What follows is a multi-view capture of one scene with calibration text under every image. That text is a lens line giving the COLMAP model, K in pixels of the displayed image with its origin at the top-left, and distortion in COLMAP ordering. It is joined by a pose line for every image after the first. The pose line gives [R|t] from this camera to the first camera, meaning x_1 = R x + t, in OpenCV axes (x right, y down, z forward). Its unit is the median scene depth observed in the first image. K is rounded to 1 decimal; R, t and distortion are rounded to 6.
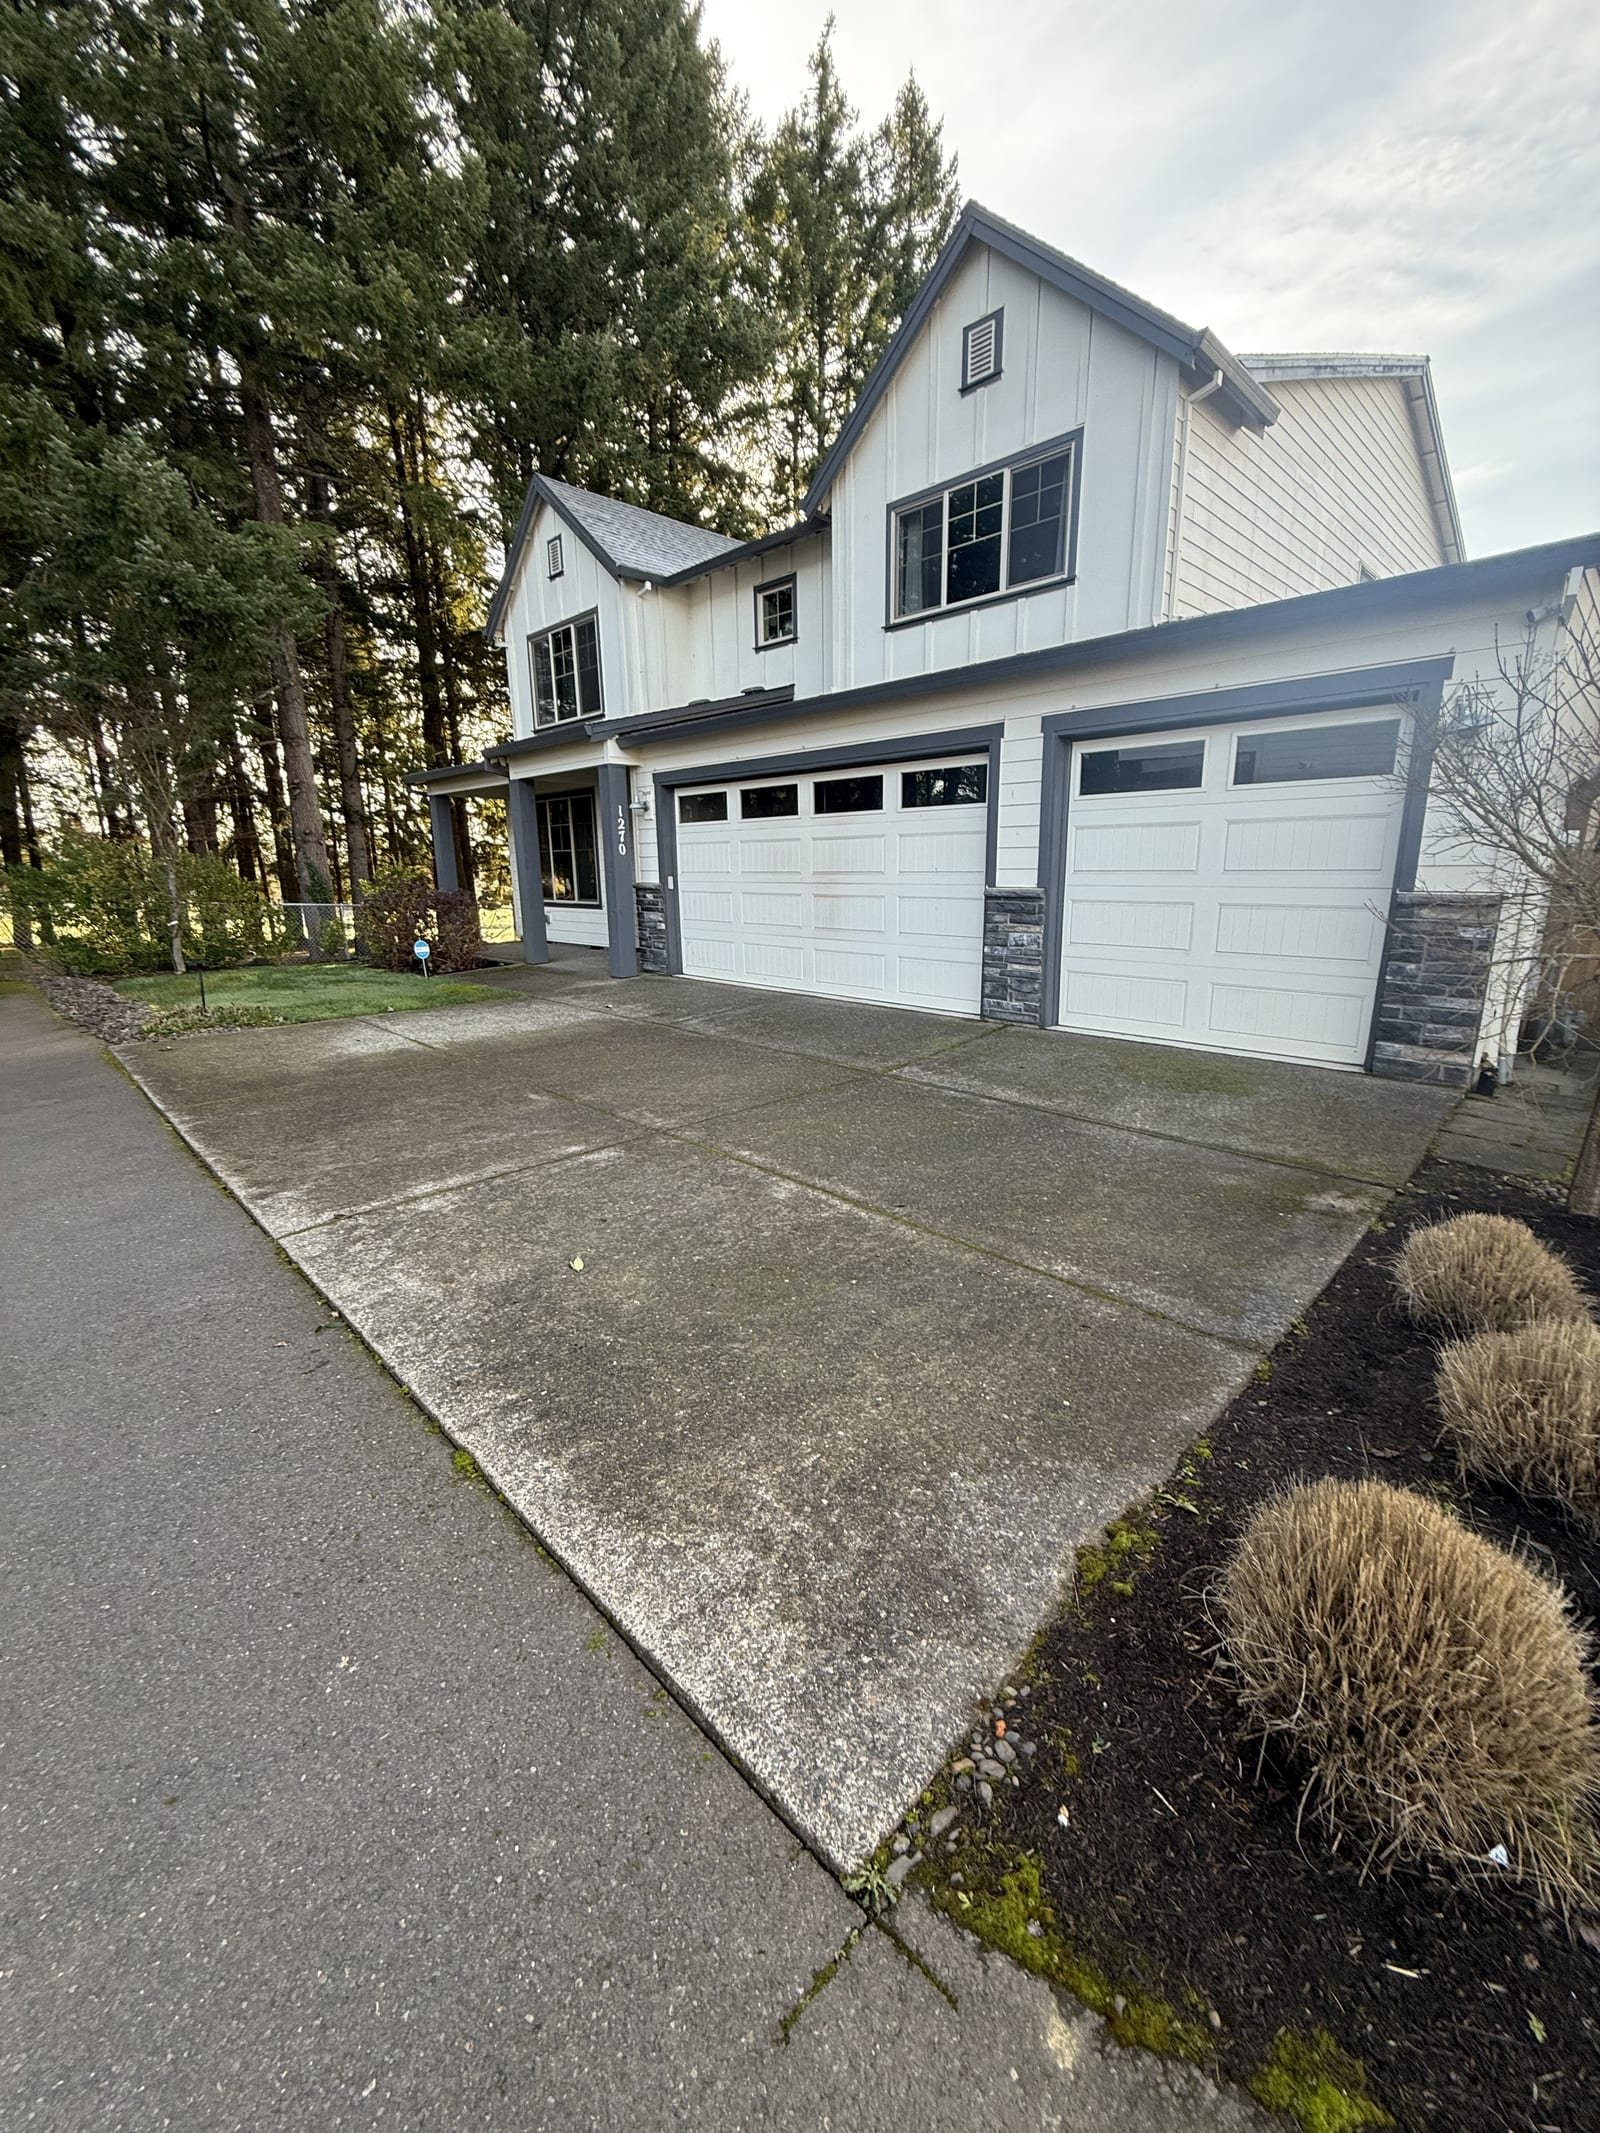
lens RADIAL K [[848.7, 0, 801.8], [0, 848.7, 1065.0], [0, 0, 1]] dist [-0.001505, 0.000146]
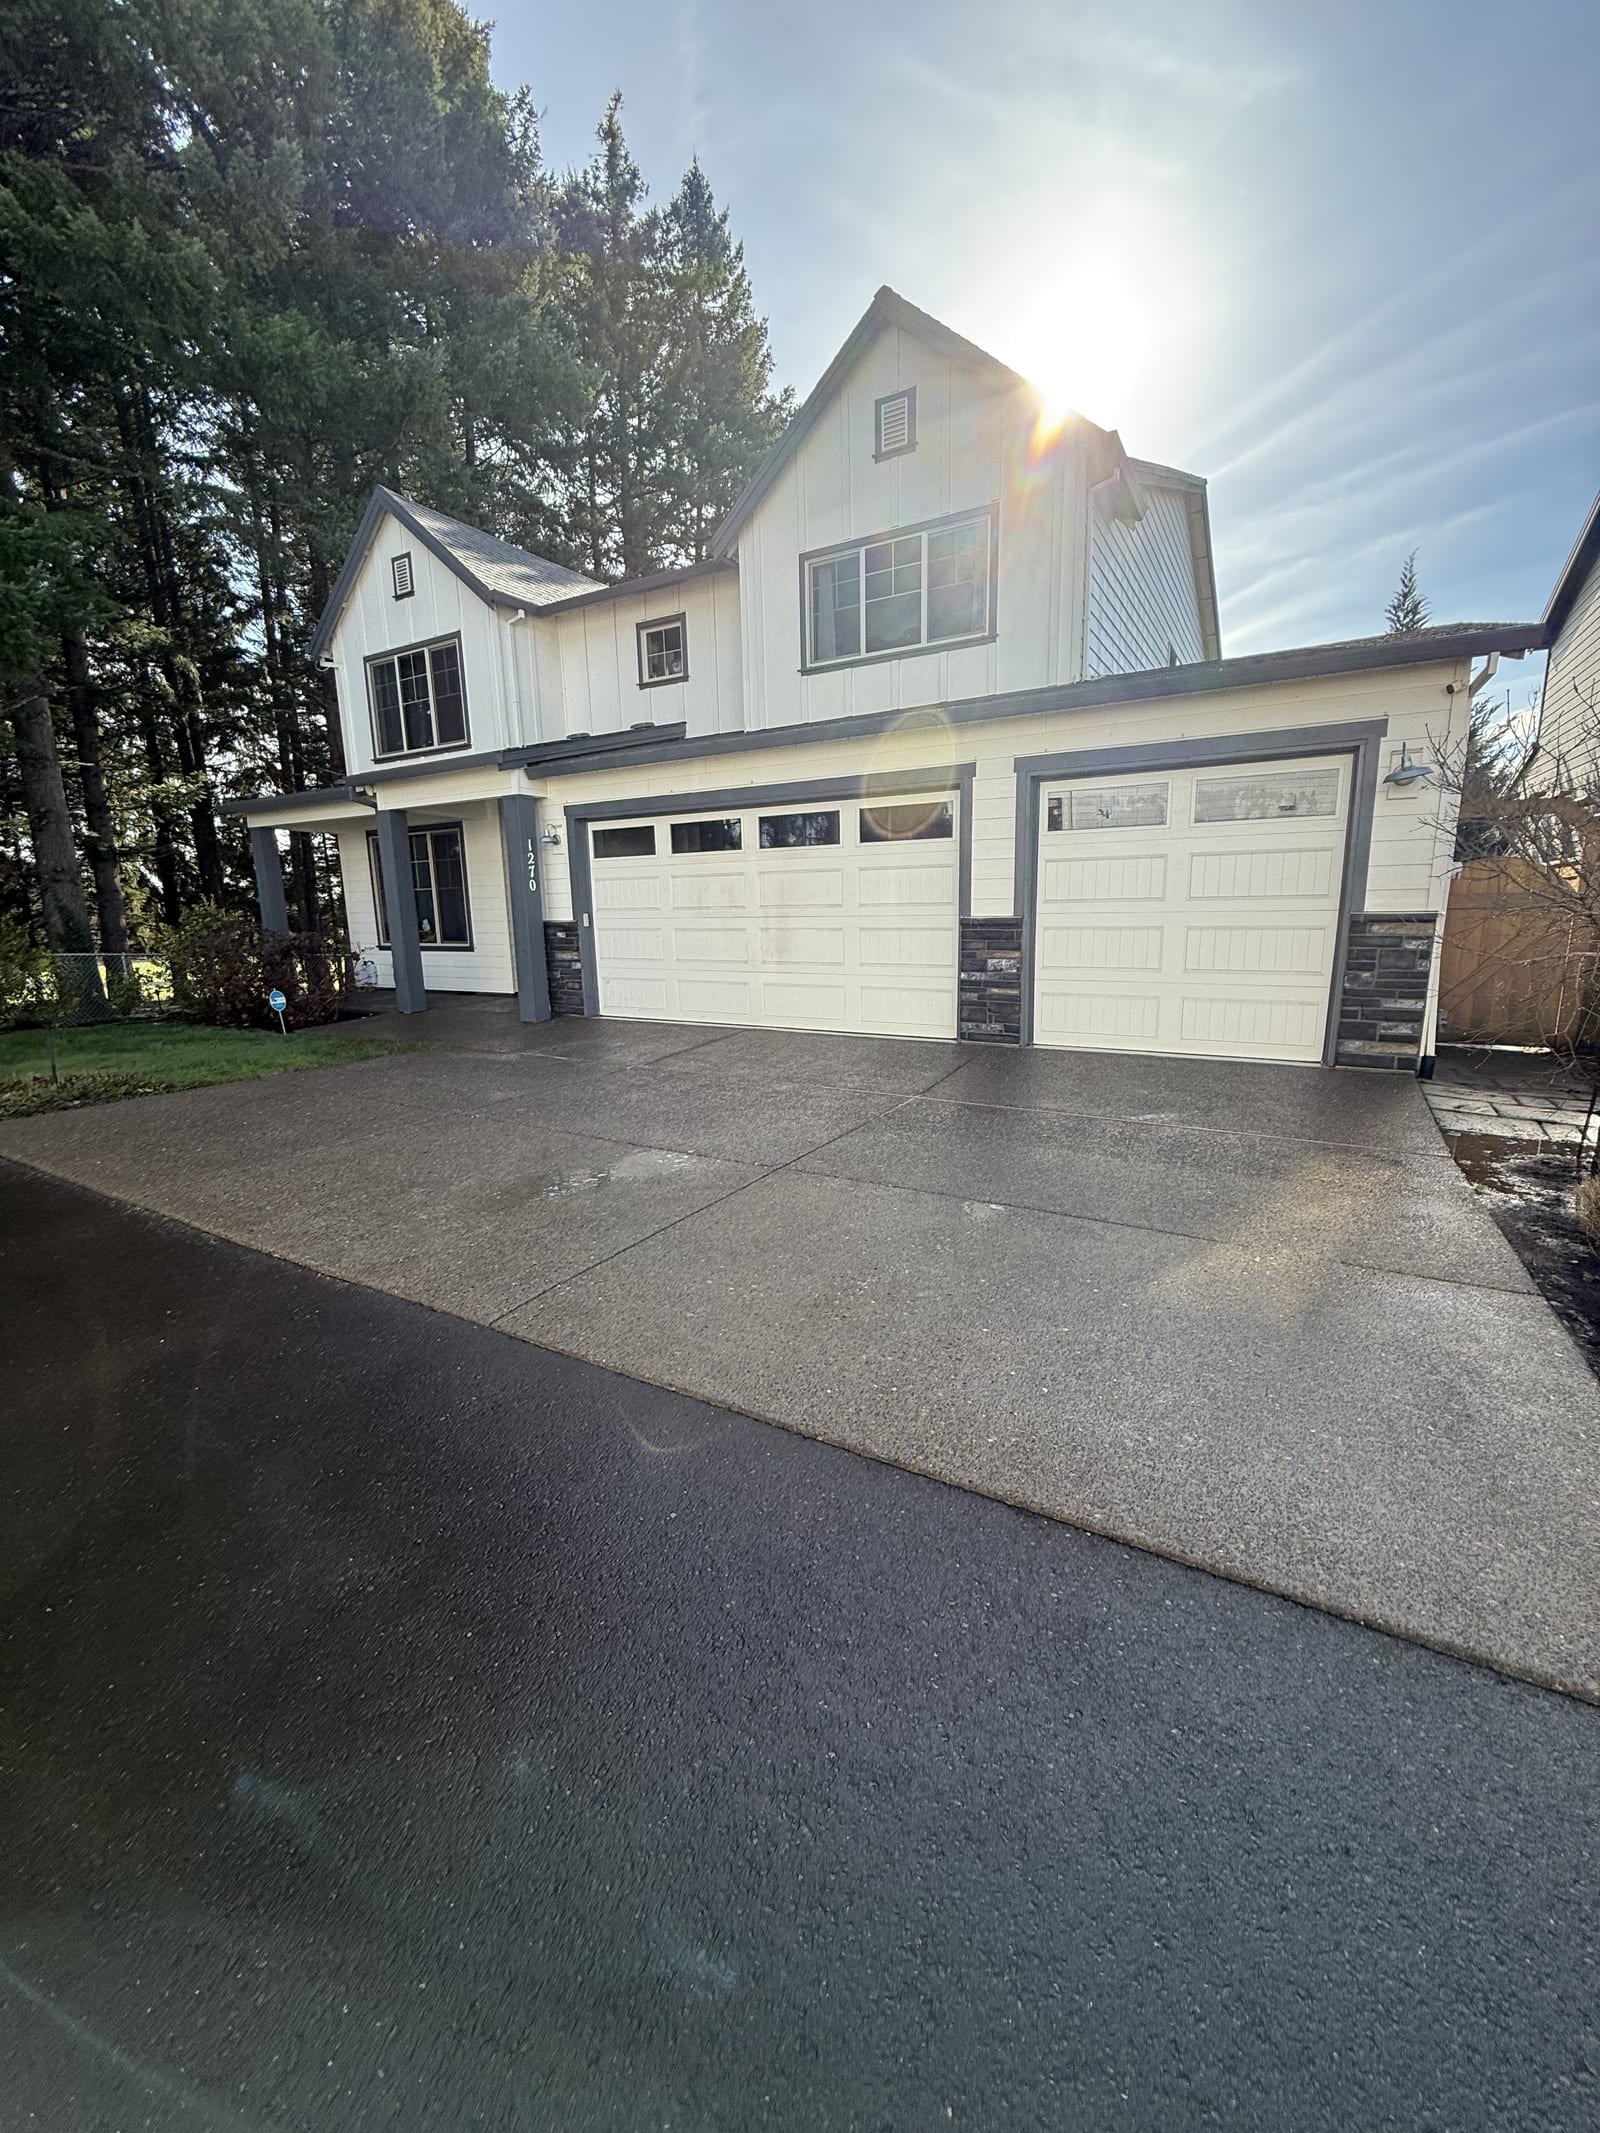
lens RADIAL K [[848.7, 0, 802.9], [0, 848.7, 1067.3], [0, 0, 1]] dist [-0.001505, 0.000146]
pose [[0.964446, -0.054836, 0.258528, -0.177512], [0.067462, 0.996911, -0.040215, 0.003863], [-0.255524, 0.056226, 0.965166, 0.032319]]
